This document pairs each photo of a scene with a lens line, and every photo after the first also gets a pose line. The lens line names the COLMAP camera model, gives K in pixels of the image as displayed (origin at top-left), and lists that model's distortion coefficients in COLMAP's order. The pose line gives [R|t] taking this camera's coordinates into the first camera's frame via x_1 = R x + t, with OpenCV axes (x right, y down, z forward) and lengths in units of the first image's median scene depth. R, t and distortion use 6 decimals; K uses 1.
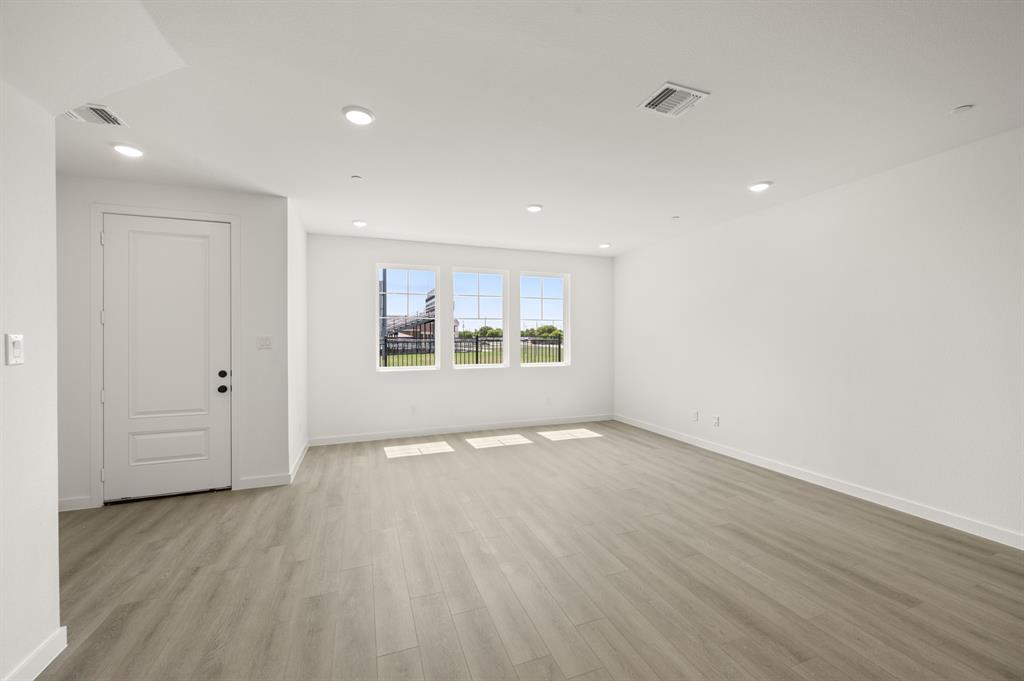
lens RADIAL K [[404.0, 0, 516.1], [0, 404.0, 339.1], [0, 0, 1]] dist [-0.001094, 0.000803]
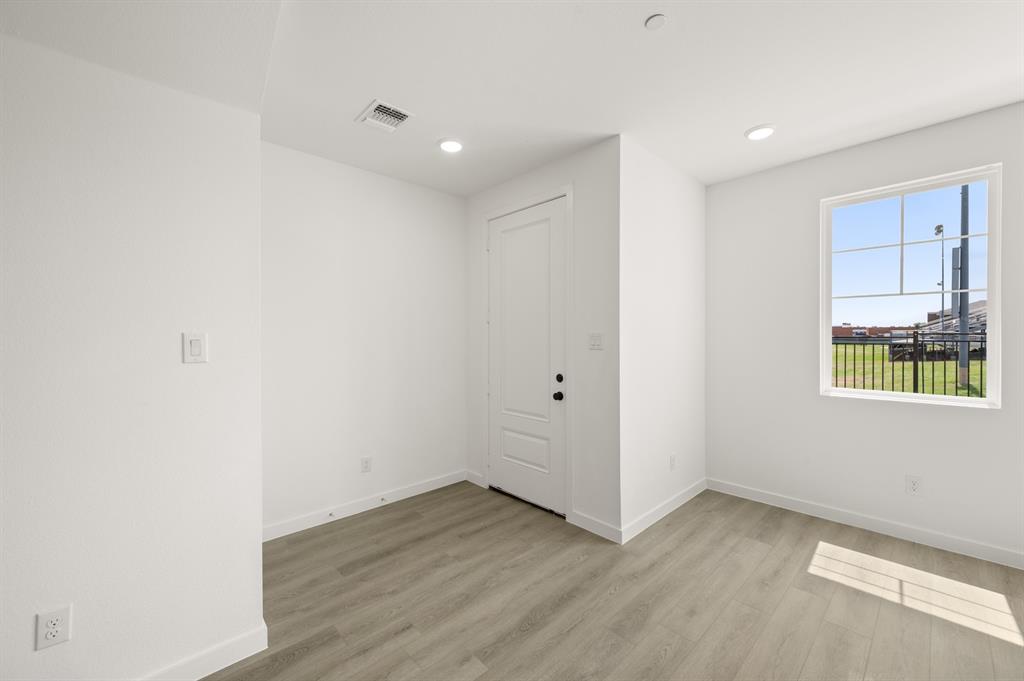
lens RADIAL K [[404.0, 0, 509.5], [0, 404.0, 337.4], [0, 0, 1]] dist [-0.001094, 0.000803]
pose [[0.378378, 0.005925, -0.925632, 0.010499], [-0.000409, 0.999980, 0.006233, -0.003334], [0.925651, -0.001980, 0.378373, 0.586427]]
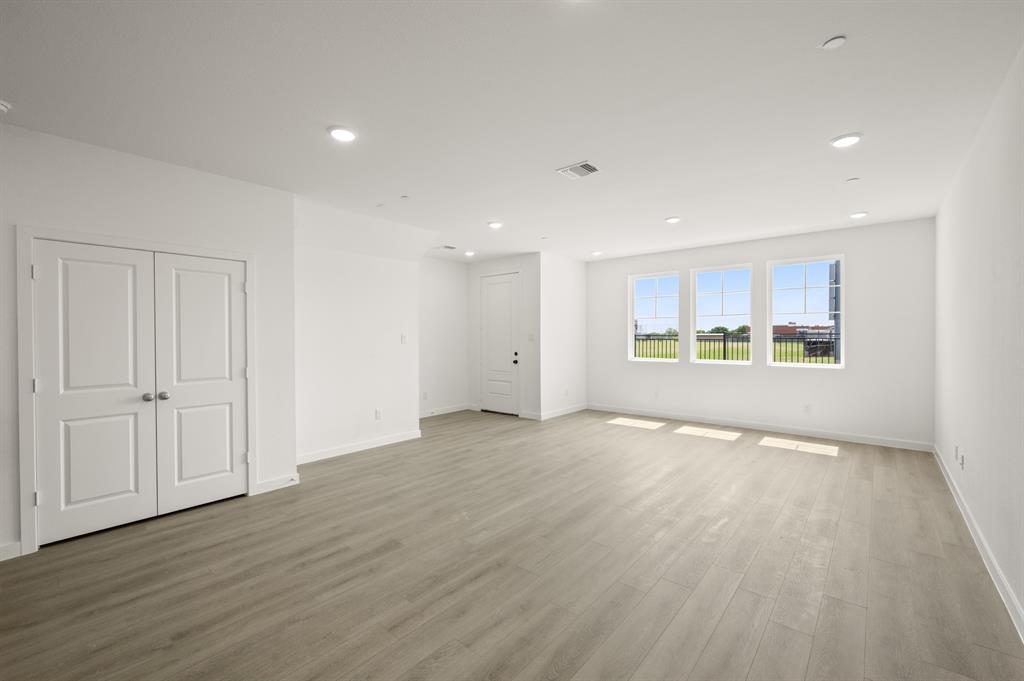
lens RADIAL K [[427.3, 0, 511.1], [0, 427.3, 339.2], [0, 0, 1]] dist [-0.004921, 0.000656]
pose [[0.476692, 0.012167, -0.878986, 1.005911], [-0.000743, 0.999909, 0.013438, -0.008378], [0.879070, -0.005752, 0.476658, 0.035130]]
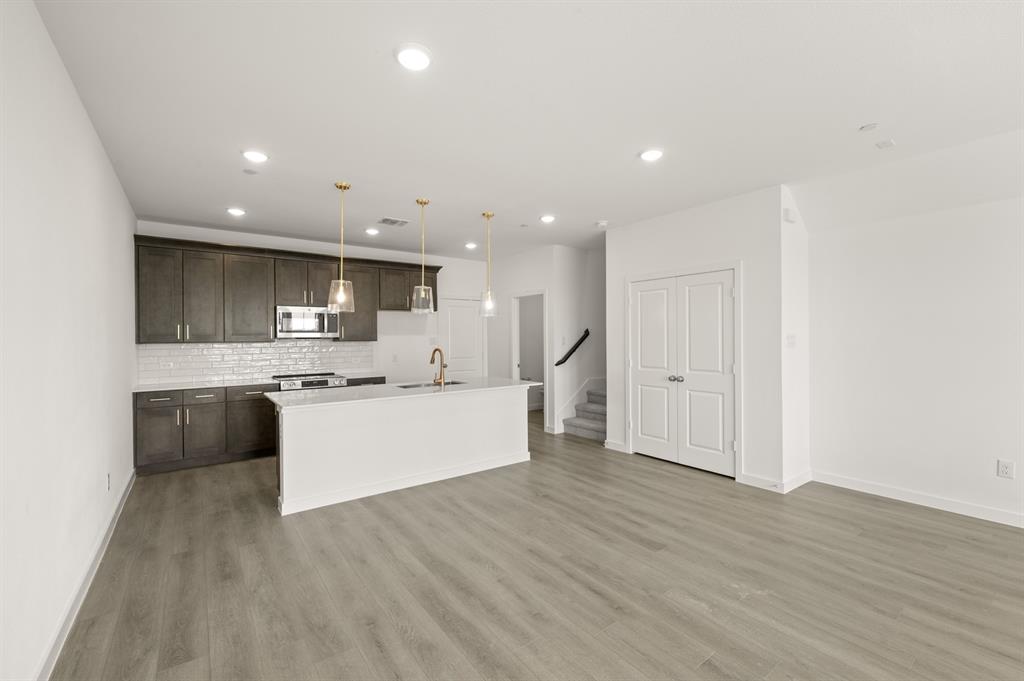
lens RADIAL K [[427.3, 0, 514.7], [0, 427.3, 337.9], [0, 0, 1]] dist [-0.004921, 0.000656]
pose [[-0.961955, 0.012387, -0.272928, 0.680303], [0.010899, 0.999916, 0.006968, -0.010672], [0.272992, 0.003728, -0.962009, 0.885083]]
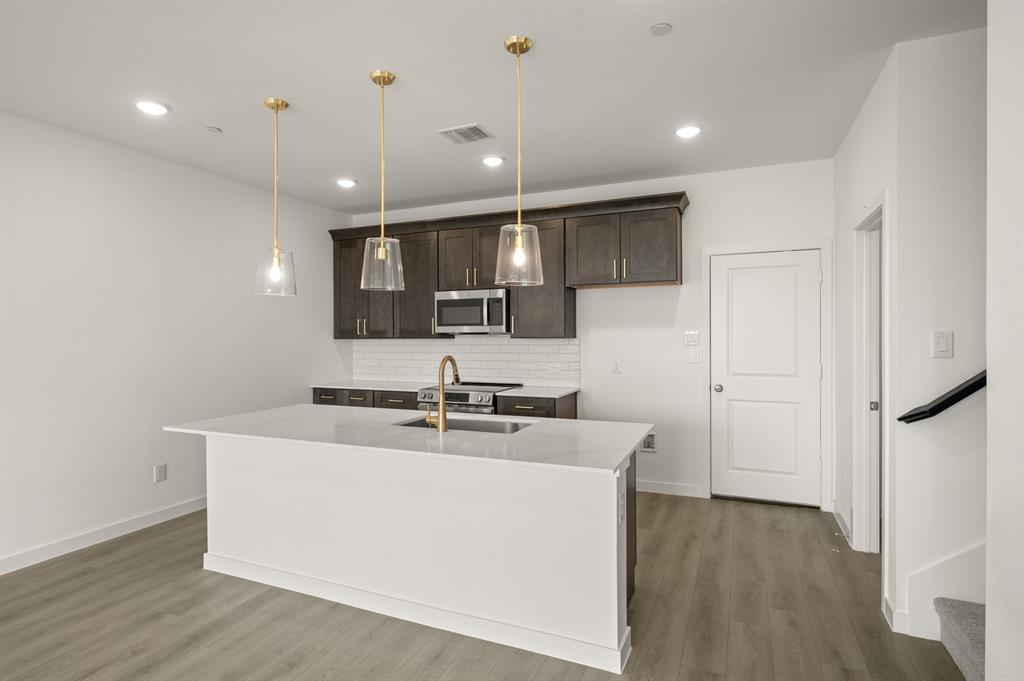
lens RADIAL K [[528.6, 0, 513.7], [0, 528.6, 337.4], [0, 0, 1]] dist [-0.001508, 0.001743]
pose [[-0.713225, 0.005152, 0.700916, -0.054175], [0.013748, 0.999883, 0.006641, -0.004905], [-0.700800, 0.014373, -0.713213, 0.125526]]
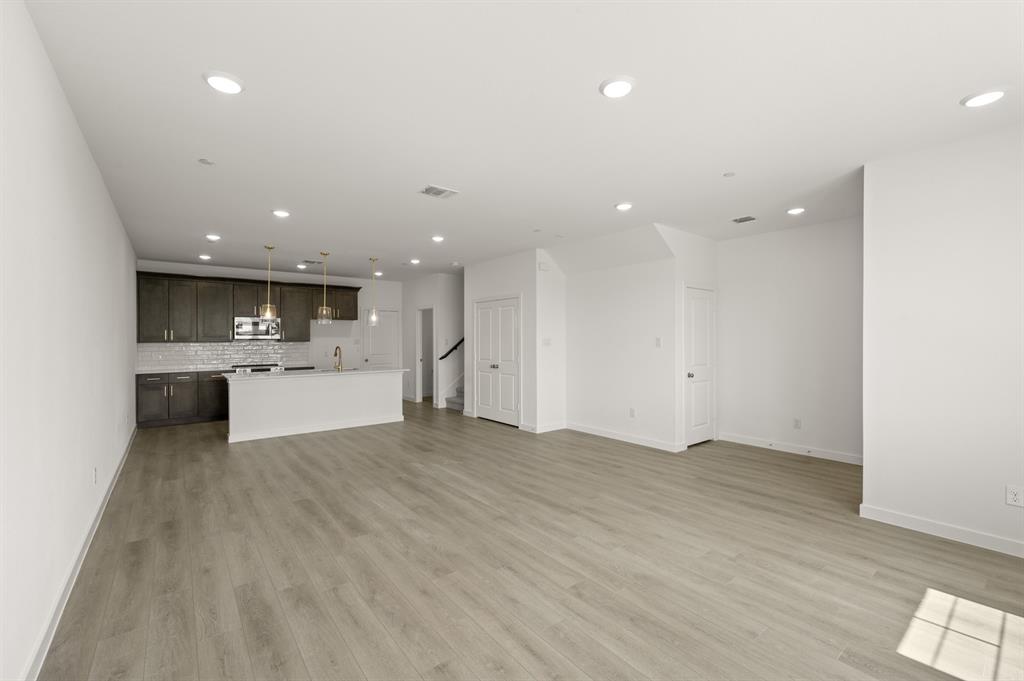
lens RADIAL K [[427.3, 0, 515.5], [0, 427.3, 338.0], [0, 0, 1]] dist [-0.004921, 0.000656]
pose [[-0.952523, 0.007974, -0.304361, 0.383999], [0.007314, 0.999968, 0.003309, -0.011834], [0.304378, 0.000926, -0.952551, 1.688955]]
